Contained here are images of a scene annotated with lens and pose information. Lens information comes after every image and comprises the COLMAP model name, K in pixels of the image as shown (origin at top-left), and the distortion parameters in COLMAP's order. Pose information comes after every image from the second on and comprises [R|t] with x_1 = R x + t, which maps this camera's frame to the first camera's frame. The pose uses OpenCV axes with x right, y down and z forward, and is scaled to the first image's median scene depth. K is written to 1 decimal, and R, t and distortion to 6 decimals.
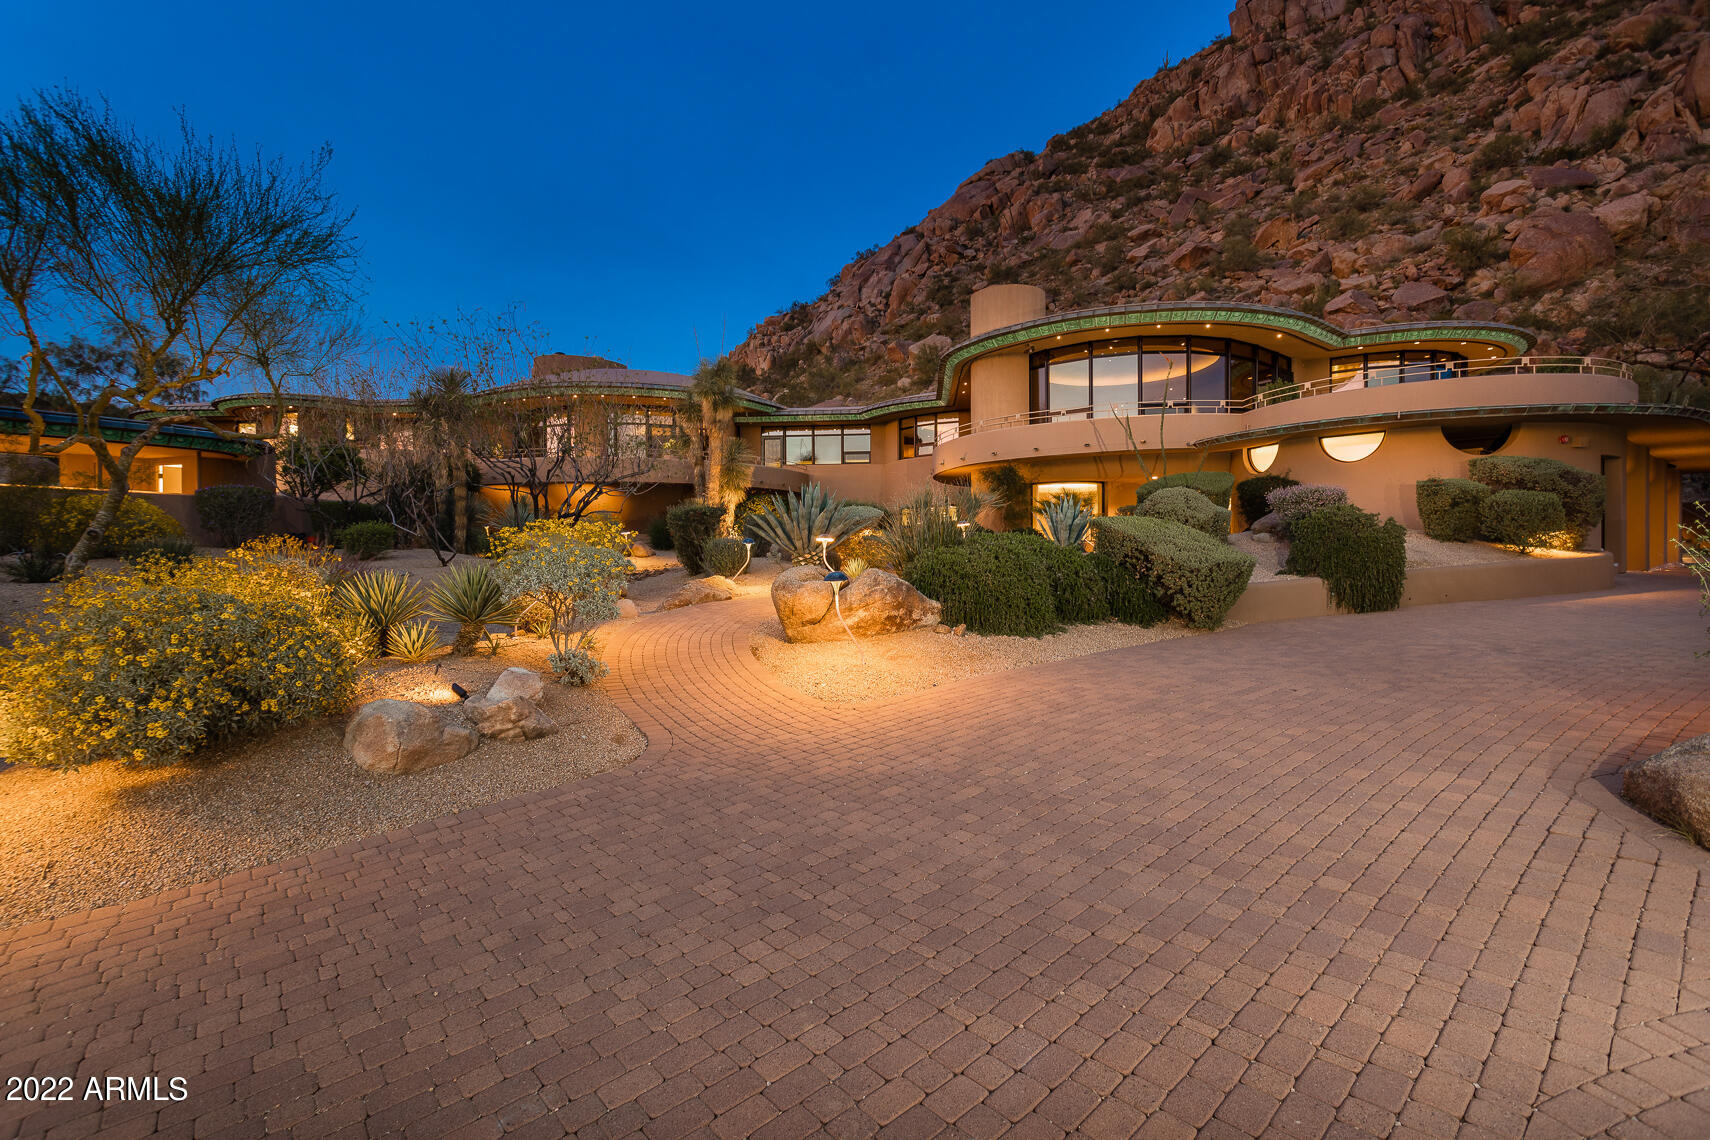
lens RADIAL K [[810.2, 0, 855.5], [0, 810.2, 564.2], [0, 0, 1]] dist [0.002940, 0.002453]
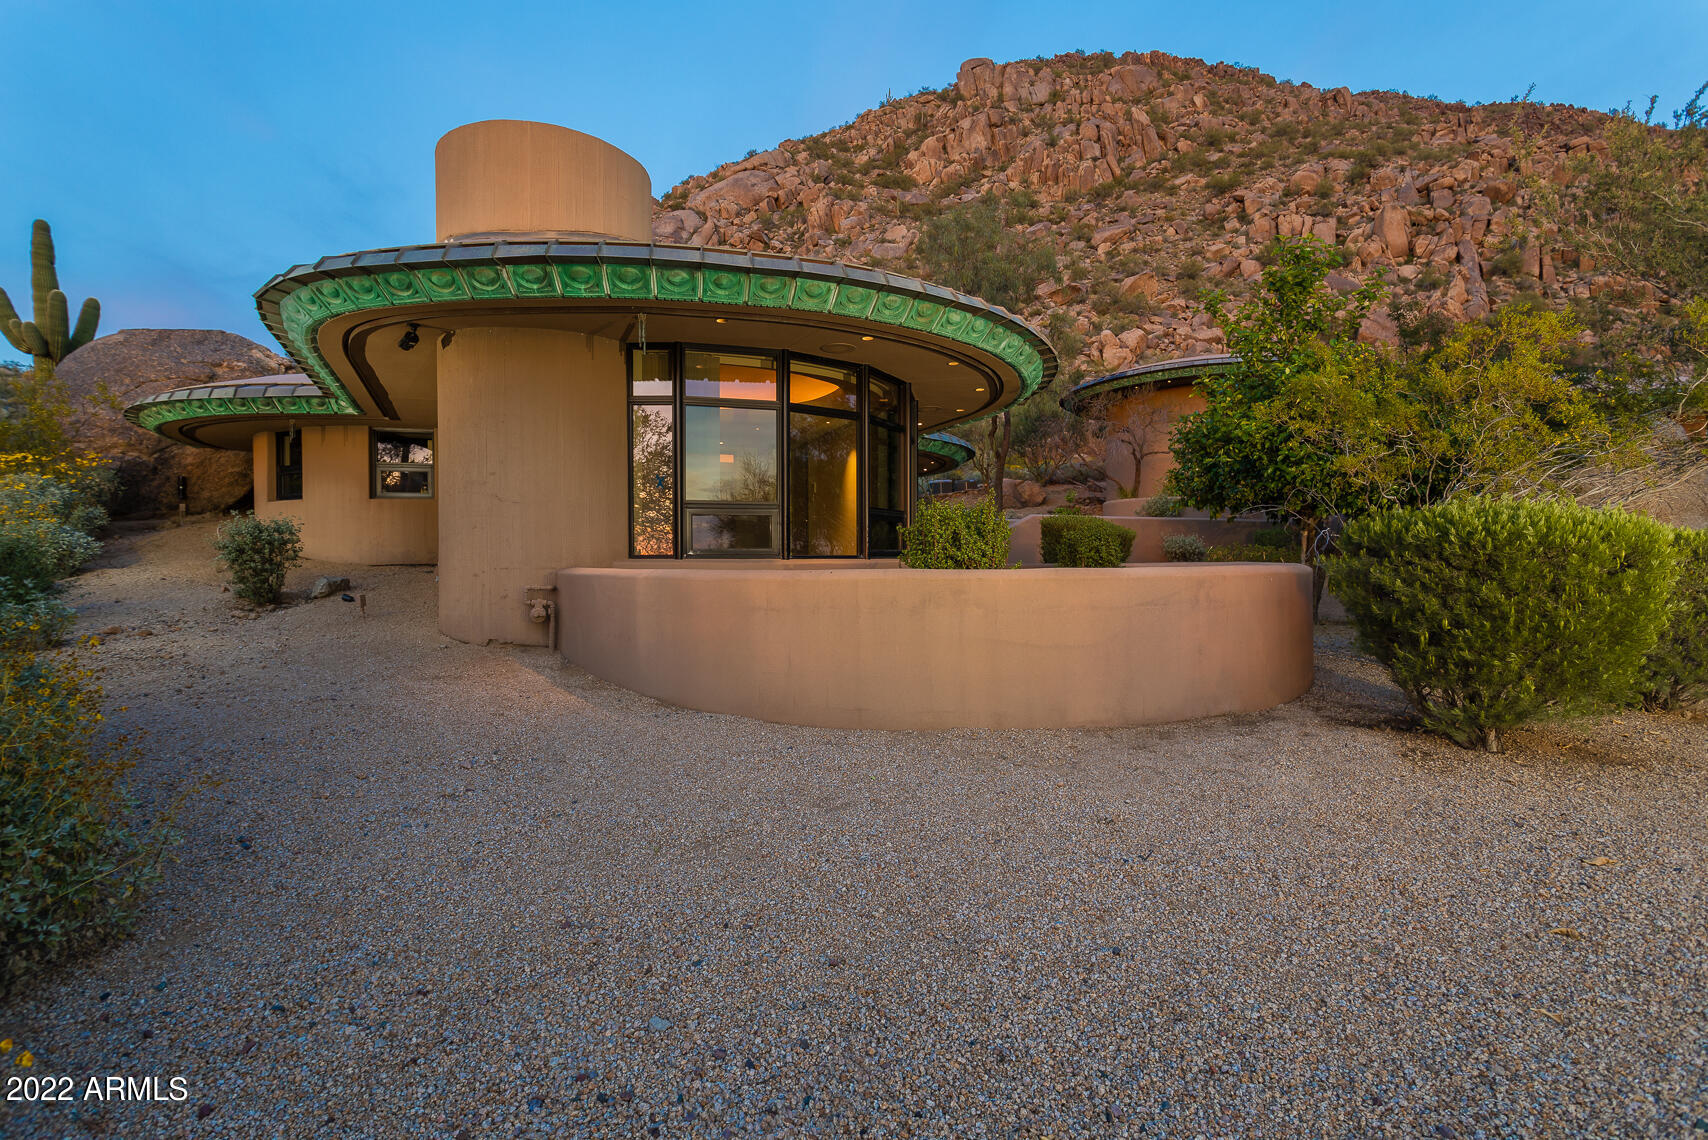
lens RADIAL K [[809.2, 0, 842.3], [0, 809.2, 571.9], [0, 0, 1]] dist [0.002940, 0.002453]
pose [[0.865444, -0.011933, 0.500864, -0.296083], [0.005874, 0.999889, 0.013673, -0.007766], [-0.500972, -0.008892, 0.865418, 0.130895]]
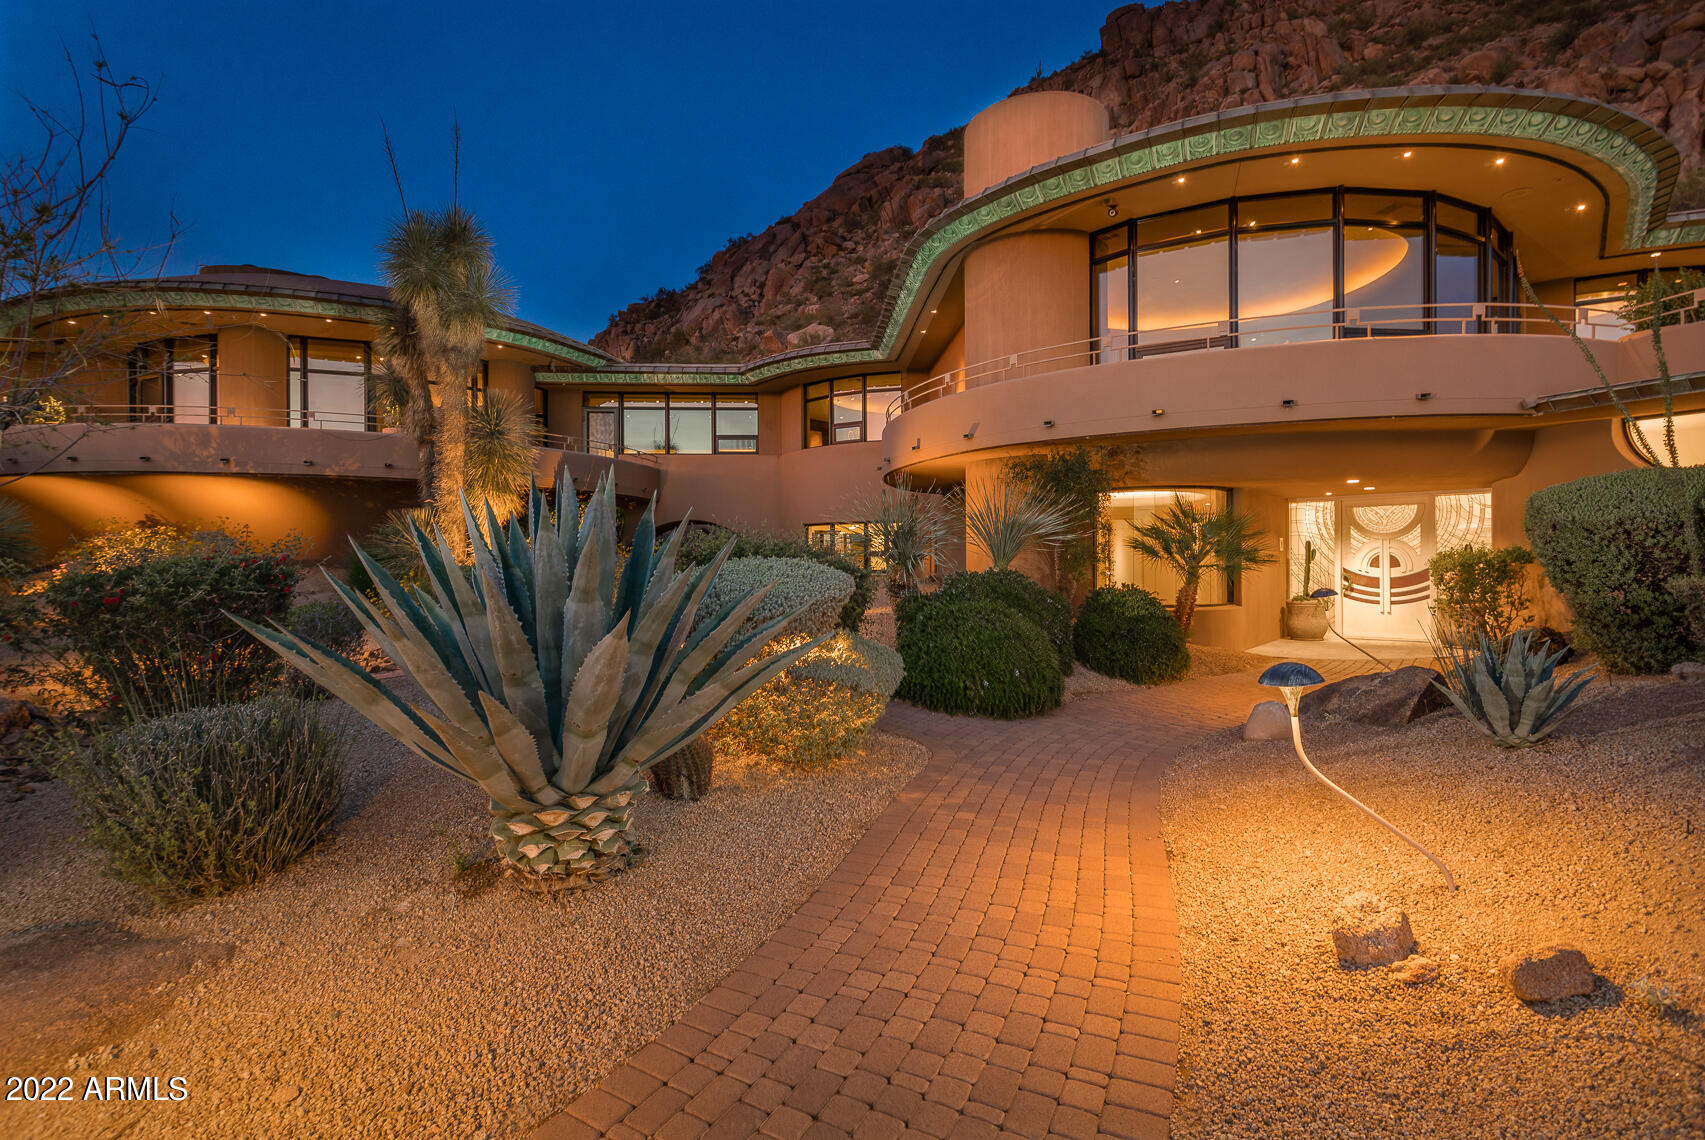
lens RADIAL K [[807.8, 0, 851.7], [0, 807.8, 560.0], [0, 0, 1]] dist [0.002940, 0.002453]
pose [[0.988184, 0.001143, 0.153270, -0.001168], [0.000039, 0.999970, -0.007714, -0.006471], [-0.153274, 0.007628, 0.988154, 0.065840]]
